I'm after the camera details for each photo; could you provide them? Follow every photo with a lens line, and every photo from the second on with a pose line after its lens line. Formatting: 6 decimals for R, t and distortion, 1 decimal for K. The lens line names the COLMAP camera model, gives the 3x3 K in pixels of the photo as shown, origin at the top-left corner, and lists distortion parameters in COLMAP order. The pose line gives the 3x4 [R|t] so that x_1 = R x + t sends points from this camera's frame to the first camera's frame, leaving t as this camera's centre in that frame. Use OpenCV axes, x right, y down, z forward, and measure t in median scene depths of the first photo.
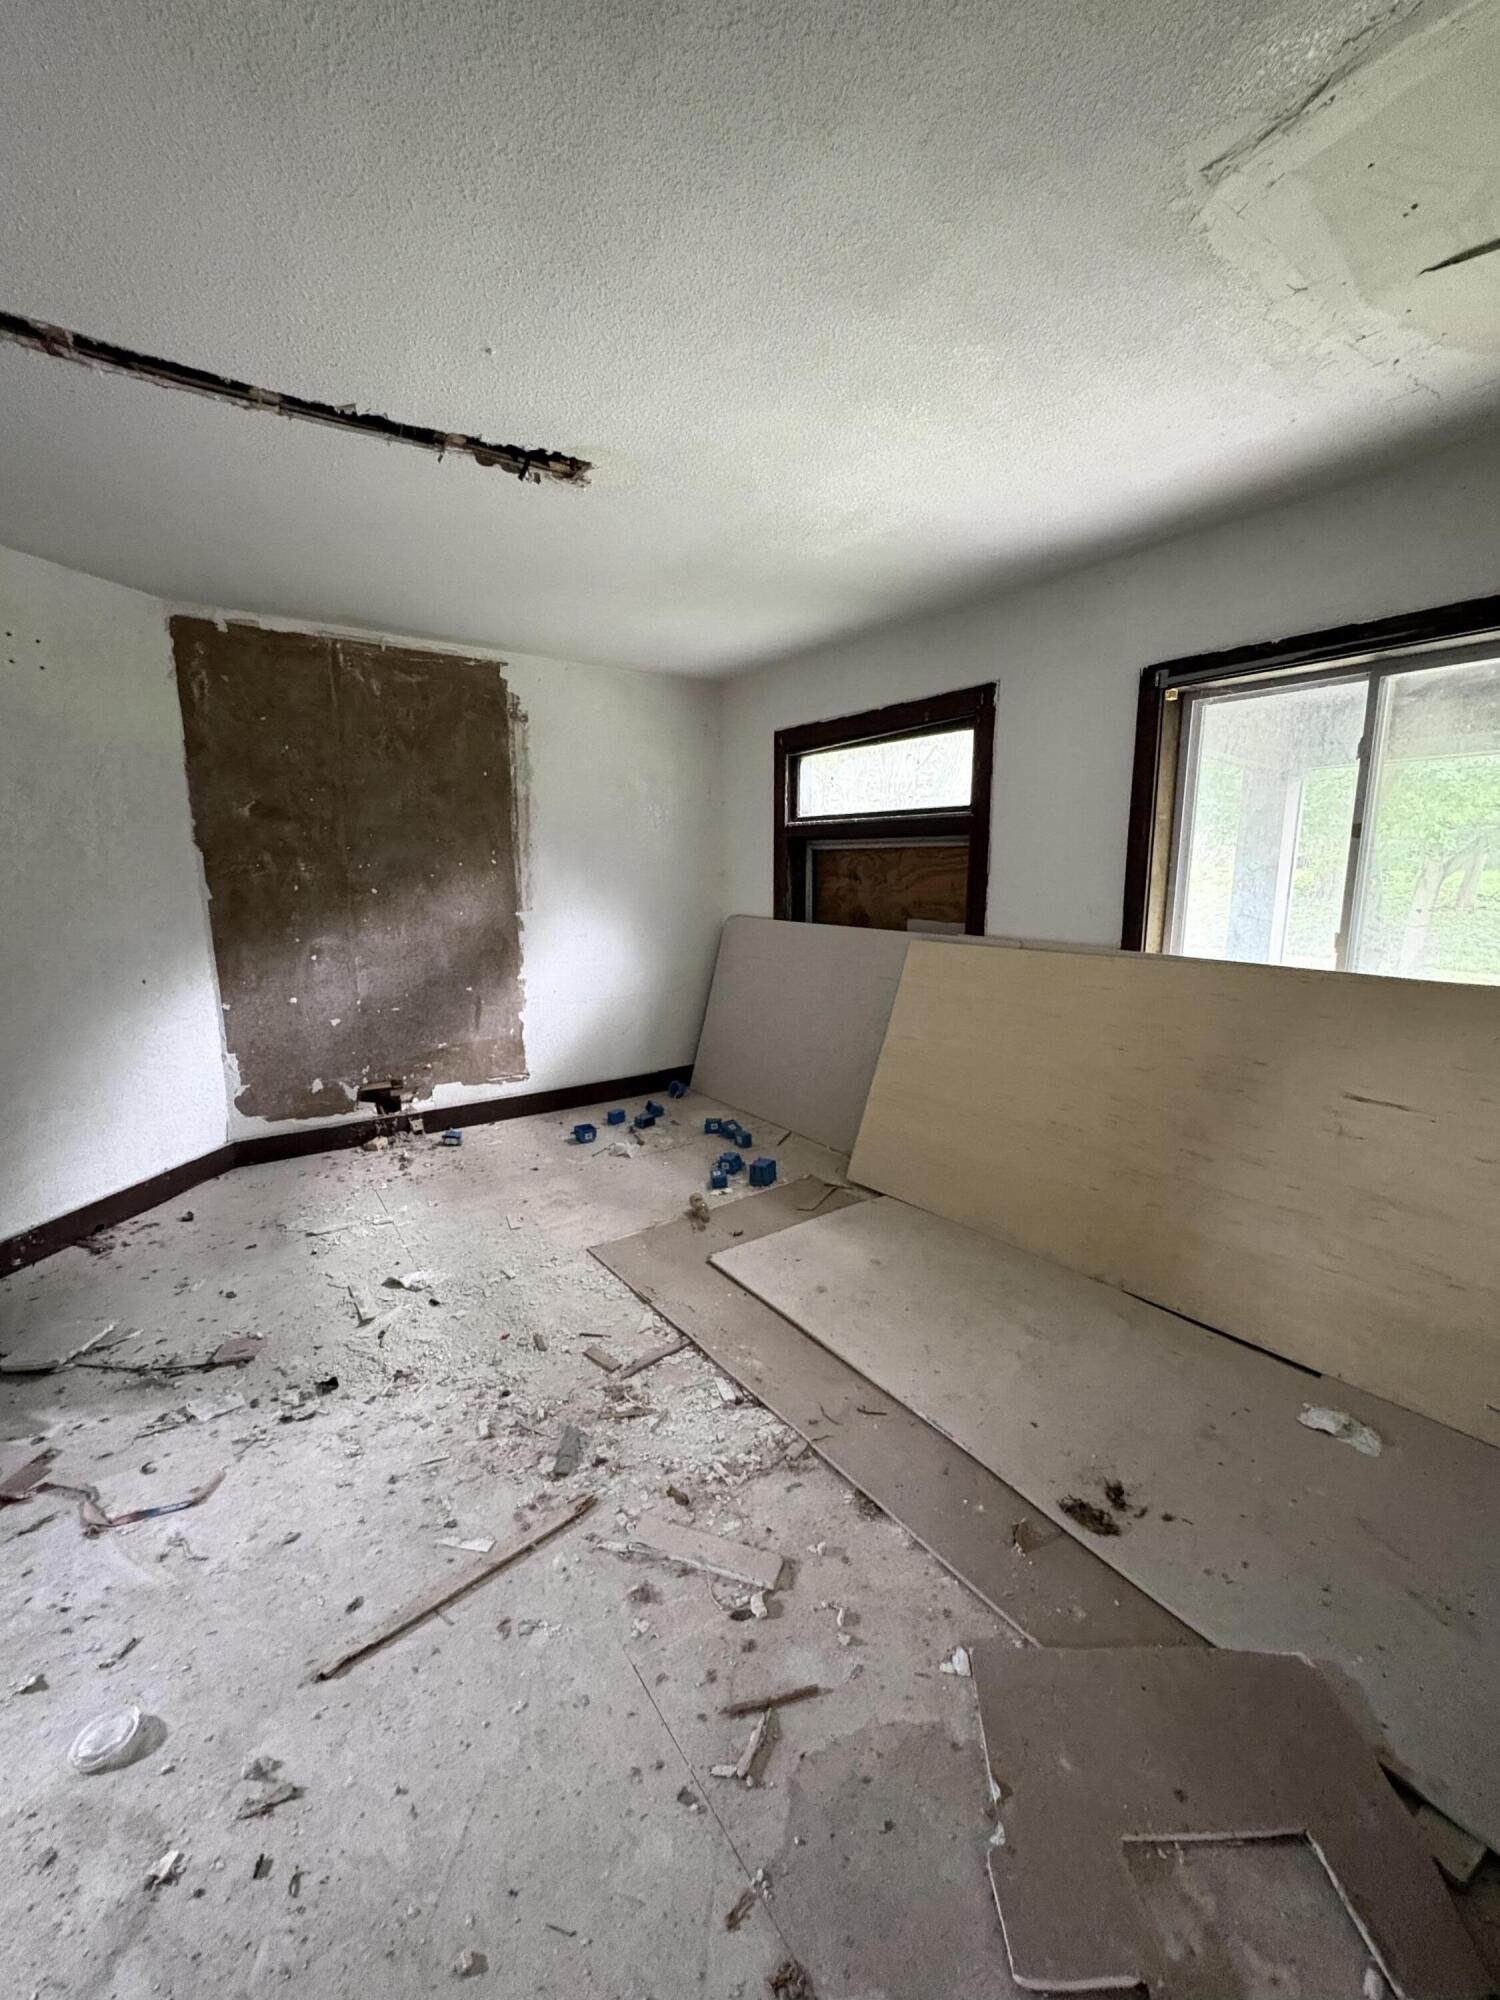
lens RADIAL K [[797.1, 0, 751.4], [0, 797.1, 1002.3], [0, 0, 1]] dist [-0.003478, 0.000771]
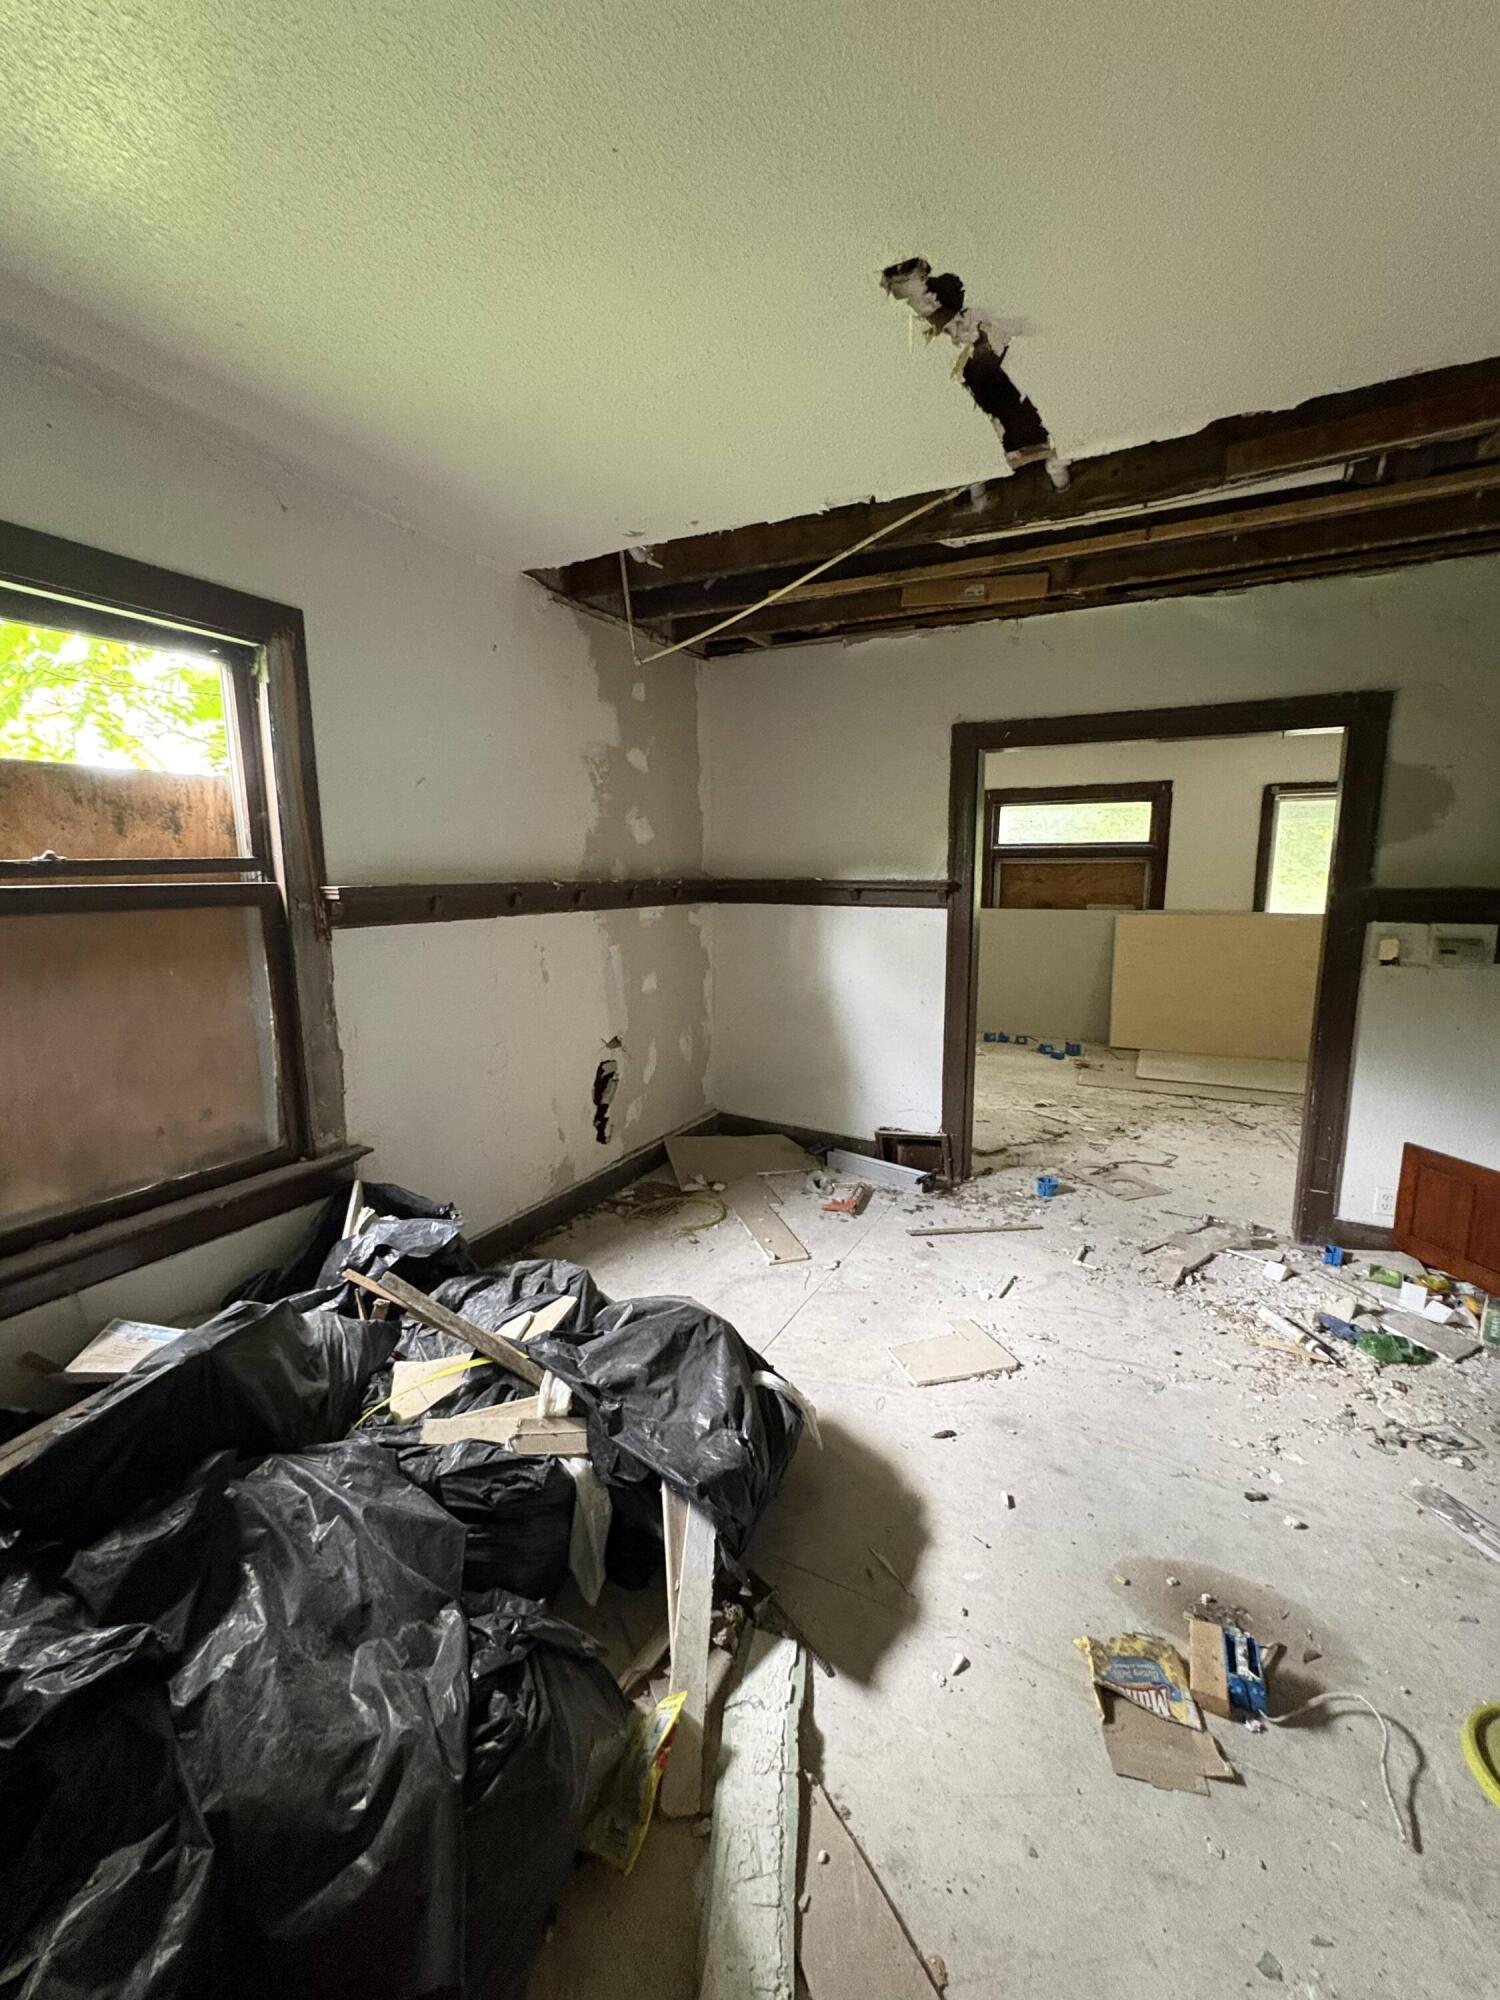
lens RADIAL K [[797.1, 0, 762.1], [0, 797.1, 999.7], [0, 0, 1]] dist [-0.003478, 0.000771]
pose [[0.889238, -0.076165, 0.451059, -1.443222], [0.081696, 0.996631, 0.007230, 0.039136], [-0.450090, 0.030420, 0.892465, -0.269008]]
